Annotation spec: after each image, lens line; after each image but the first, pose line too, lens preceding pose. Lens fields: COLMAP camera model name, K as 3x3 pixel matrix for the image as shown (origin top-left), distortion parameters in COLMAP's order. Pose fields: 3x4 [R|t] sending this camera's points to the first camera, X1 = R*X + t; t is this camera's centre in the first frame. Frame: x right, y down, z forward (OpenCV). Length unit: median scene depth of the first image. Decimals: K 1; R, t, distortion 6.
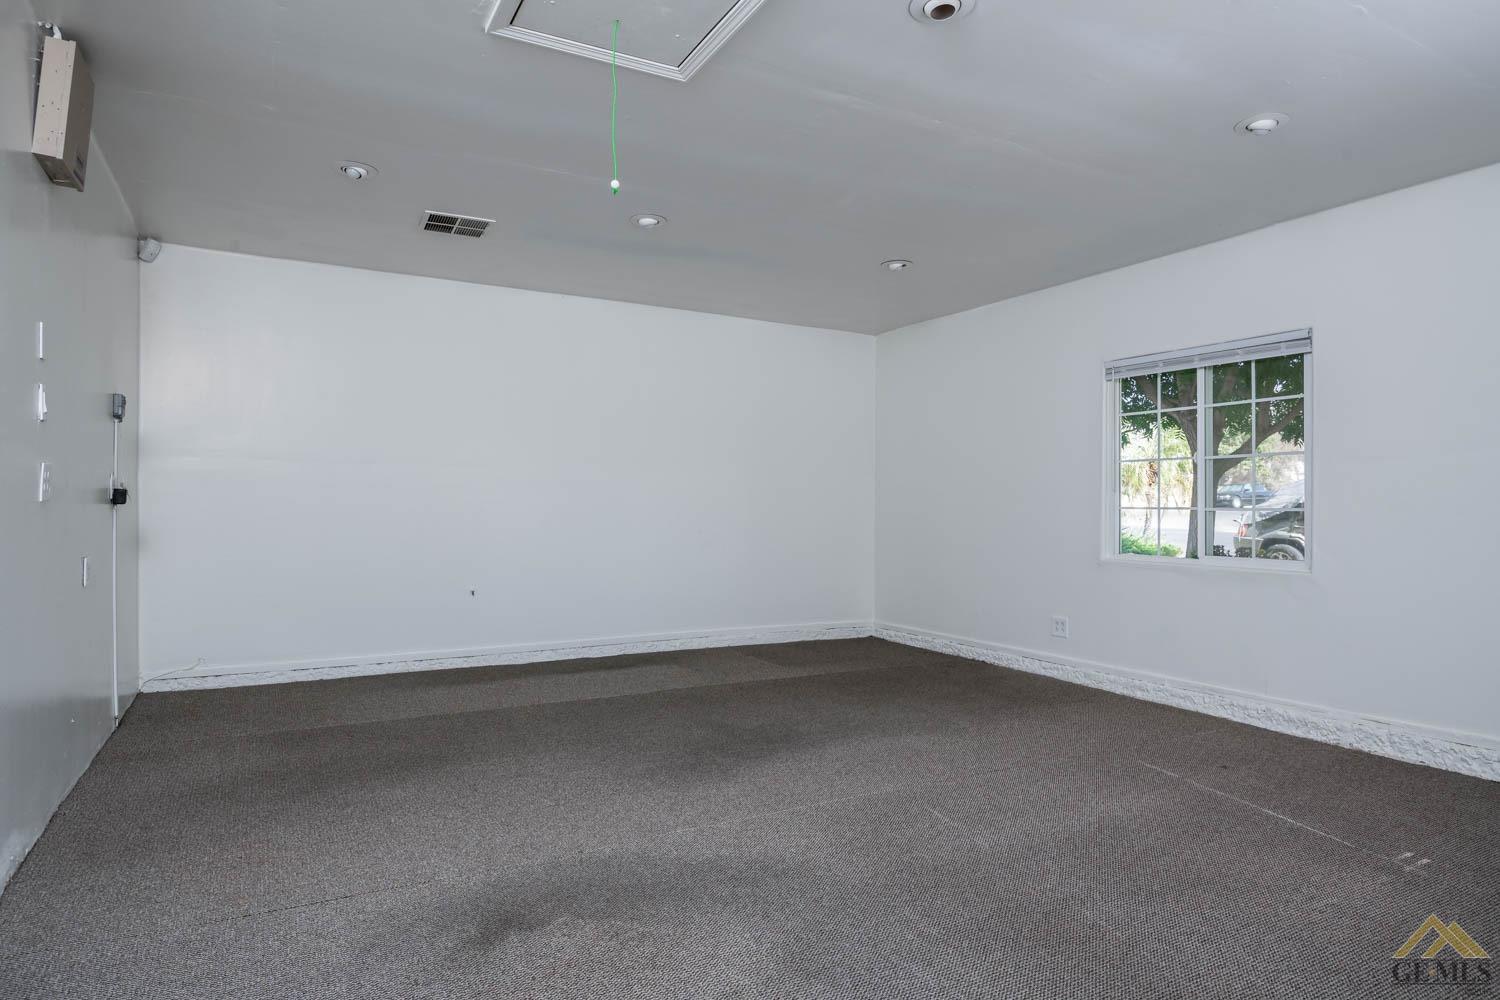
lens RADIAL K [[871.1, 0, 750.0], [0, 871.1, 500.0], [0, 0, 1]] dist [-0.000797, -0.001242]
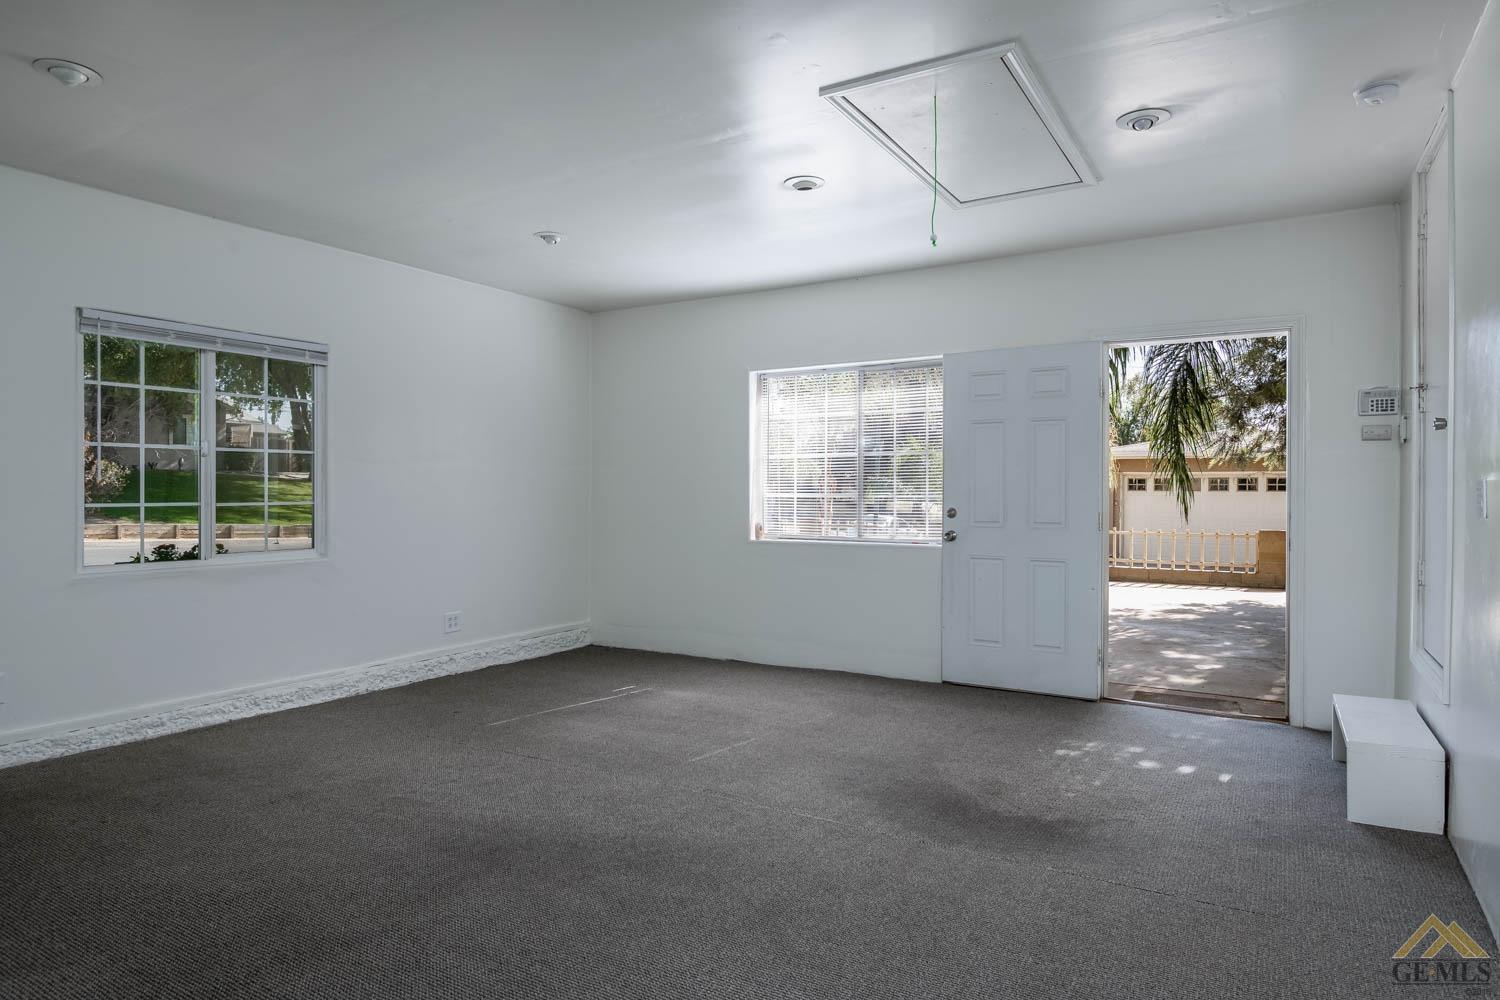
lens RADIAL K [[871.1, 0, 750.0], [0, 871.1, 500.0], [0, 0, 1]] dist [-0.000797, -0.001242]
pose [[-0.510870, -0.013865, 0.859546, -0.605781], [-0.012448, 0.999884, 0.008731, -0.010020], [-0.859568, -0.006240, -0.510984, 1.056194]]
